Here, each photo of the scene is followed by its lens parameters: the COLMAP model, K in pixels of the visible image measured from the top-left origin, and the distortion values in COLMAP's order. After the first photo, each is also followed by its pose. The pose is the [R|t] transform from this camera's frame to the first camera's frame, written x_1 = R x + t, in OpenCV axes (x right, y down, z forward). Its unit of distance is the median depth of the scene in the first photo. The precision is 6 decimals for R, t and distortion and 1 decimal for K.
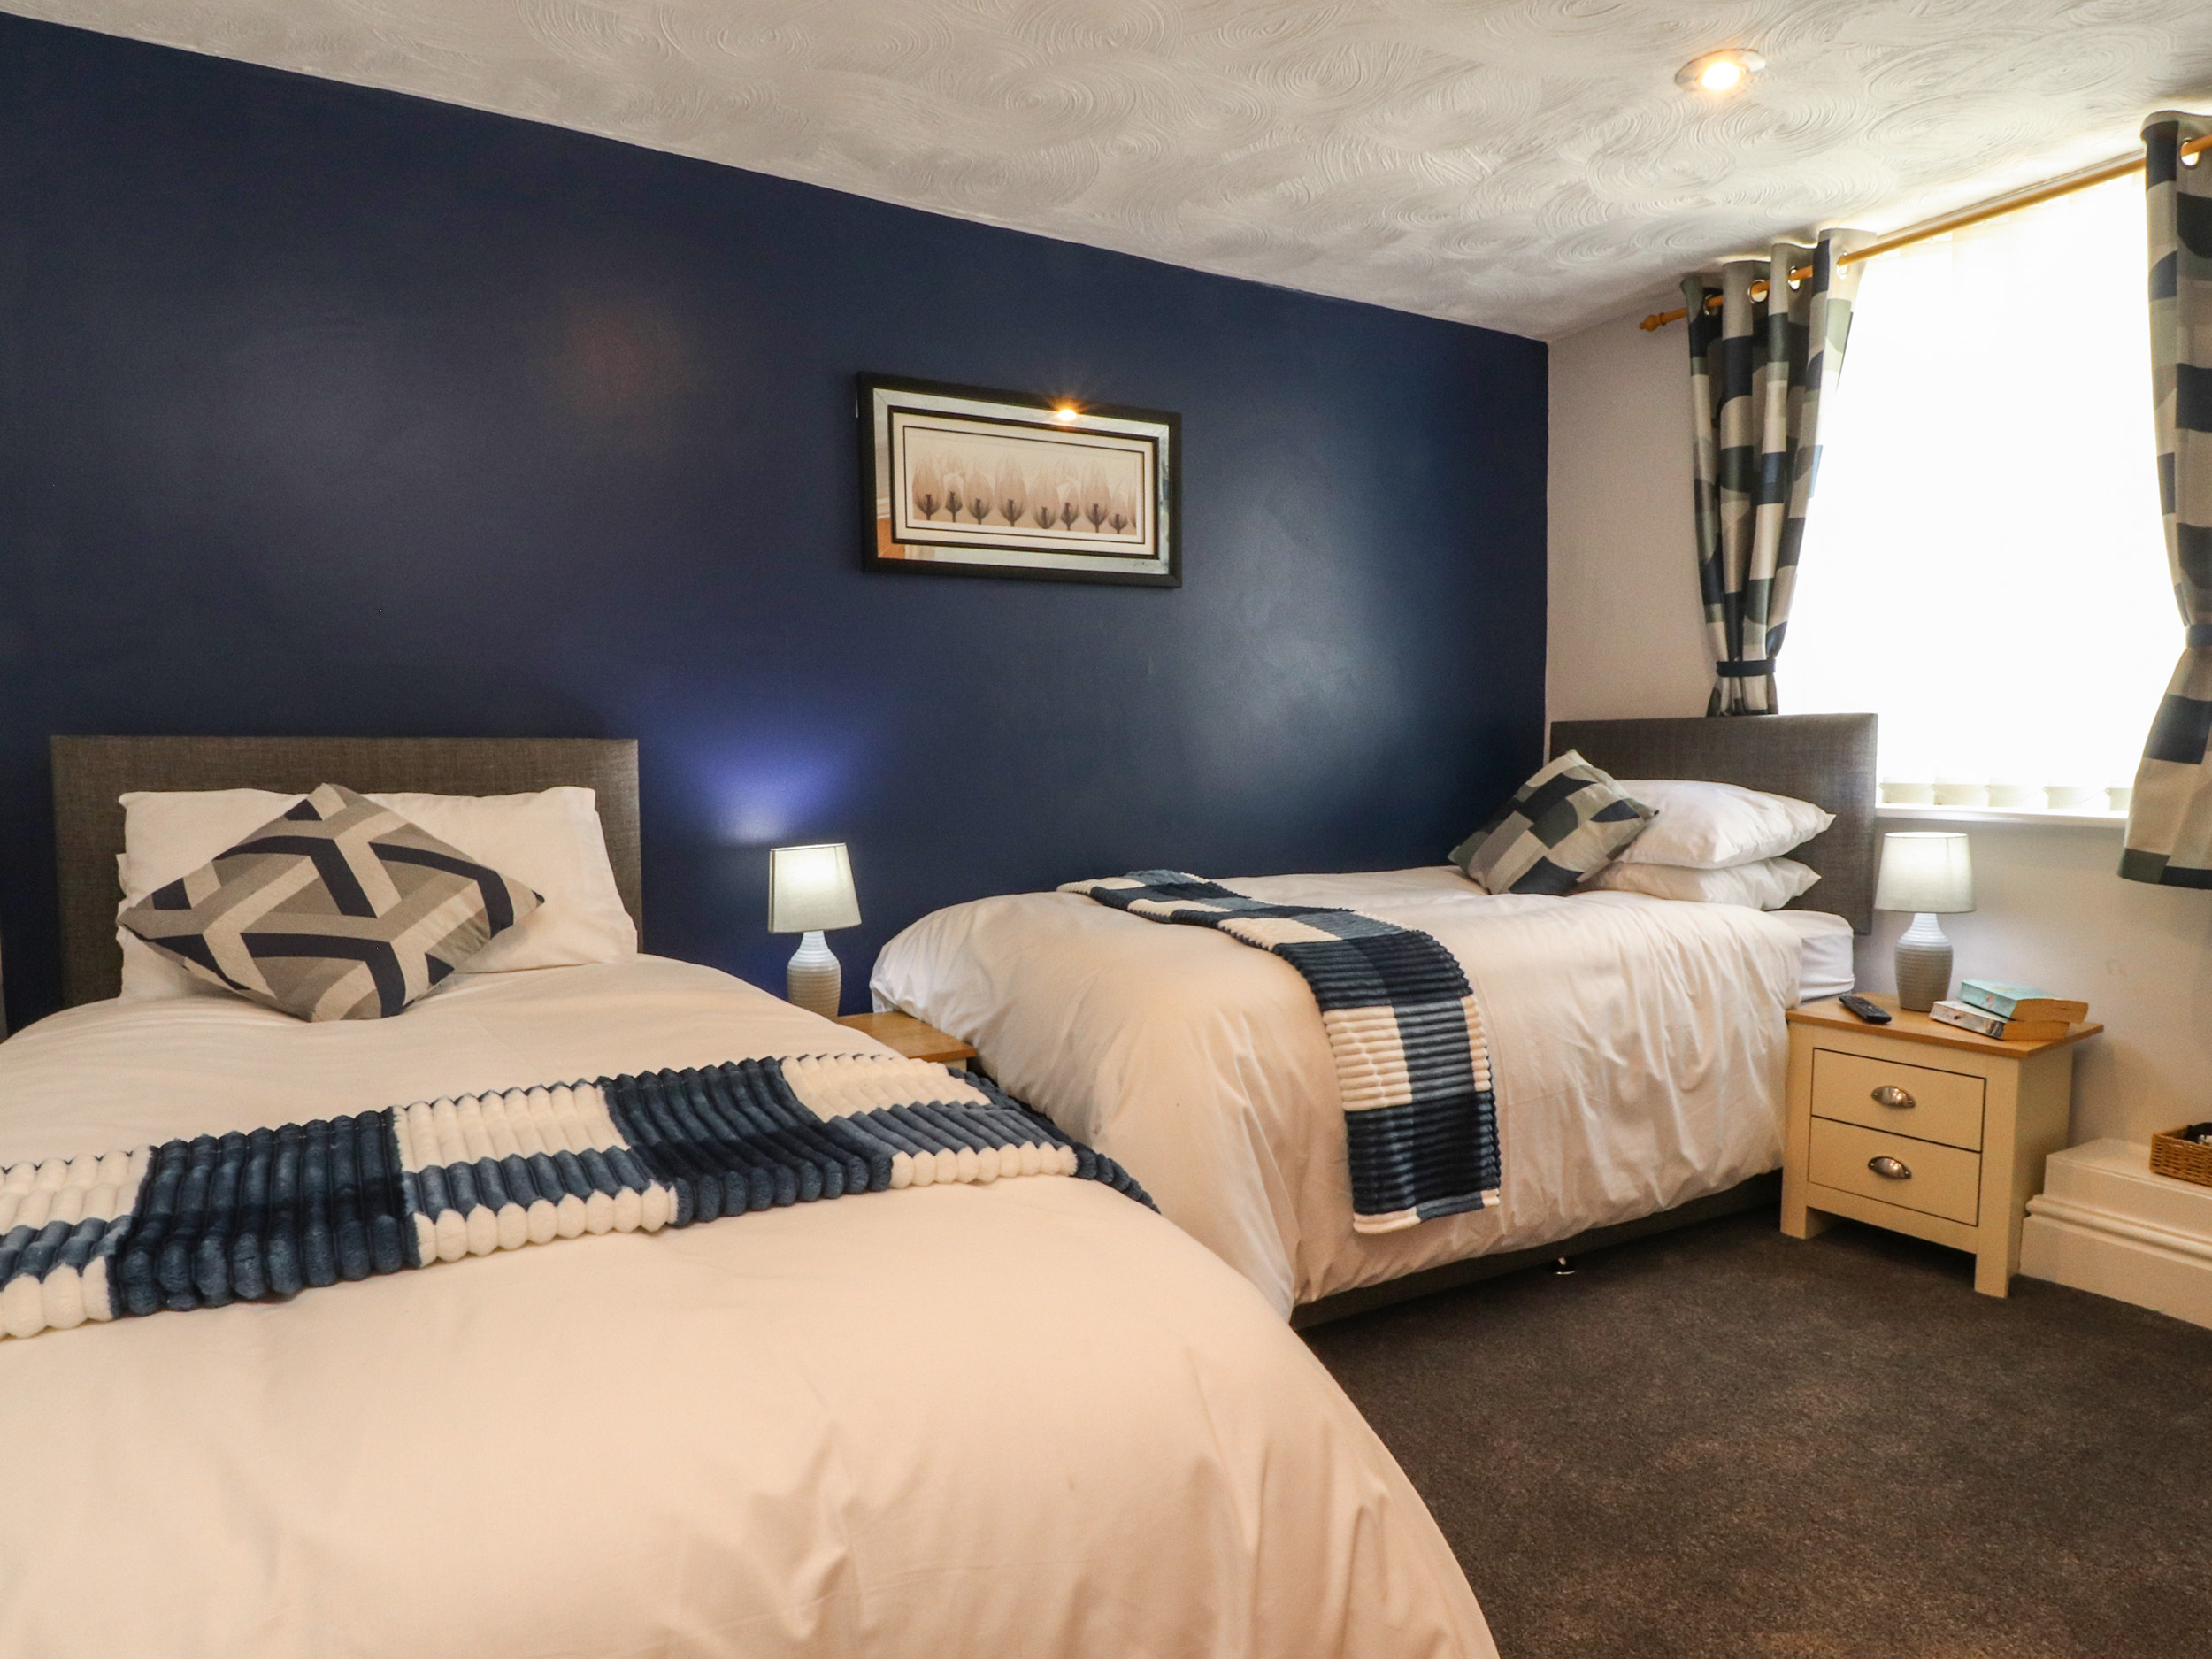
lens RADIAL K [[1299.9, 0, 1106.0], [0, 1299.9, 829.5], [0, 0, 1]] dist [0.001646, -0.020942]
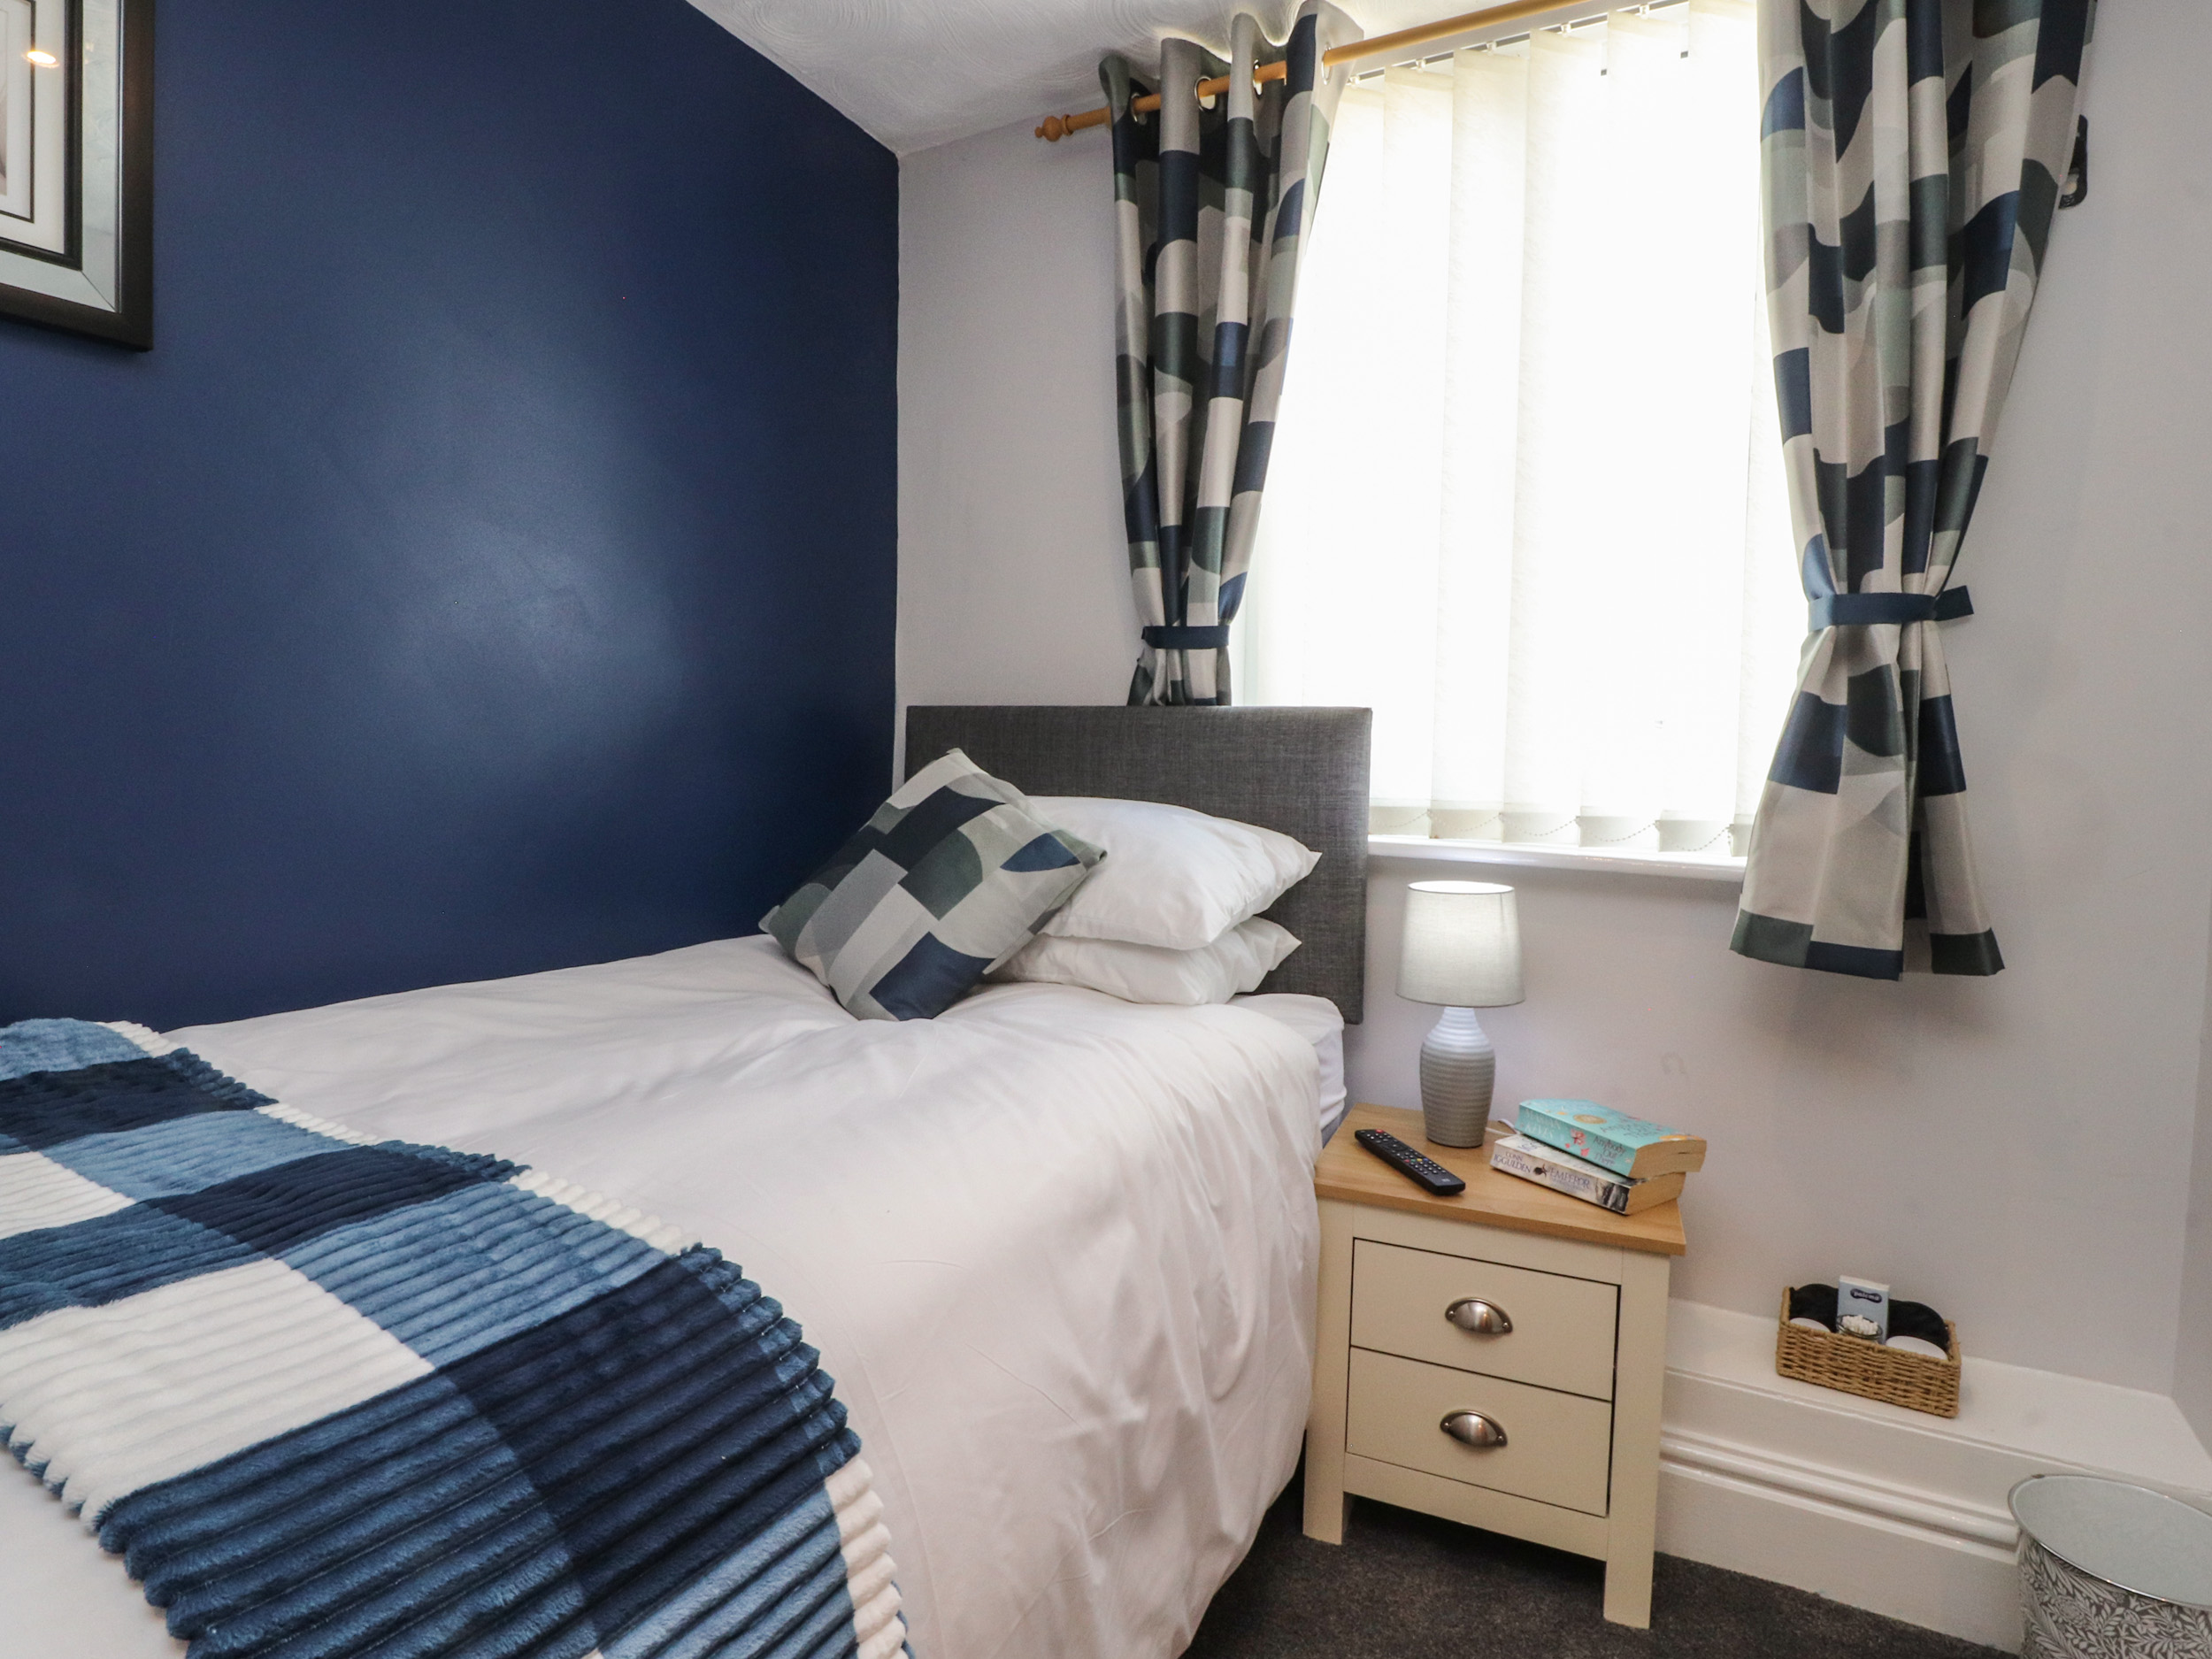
lens RADIAL K [[1299.9, 0, 1106.0], [0, 1299.9, 829.5], [0, 0, 1]] dist [0.001646, -0.020942]
pose [[0.863095, -0.003163, 0.505031, 0.112692], [0.001423, 0.999992, 0.003831, -0.026321], [-0.505039, -0.002588, 0.863093, 0.456155]]
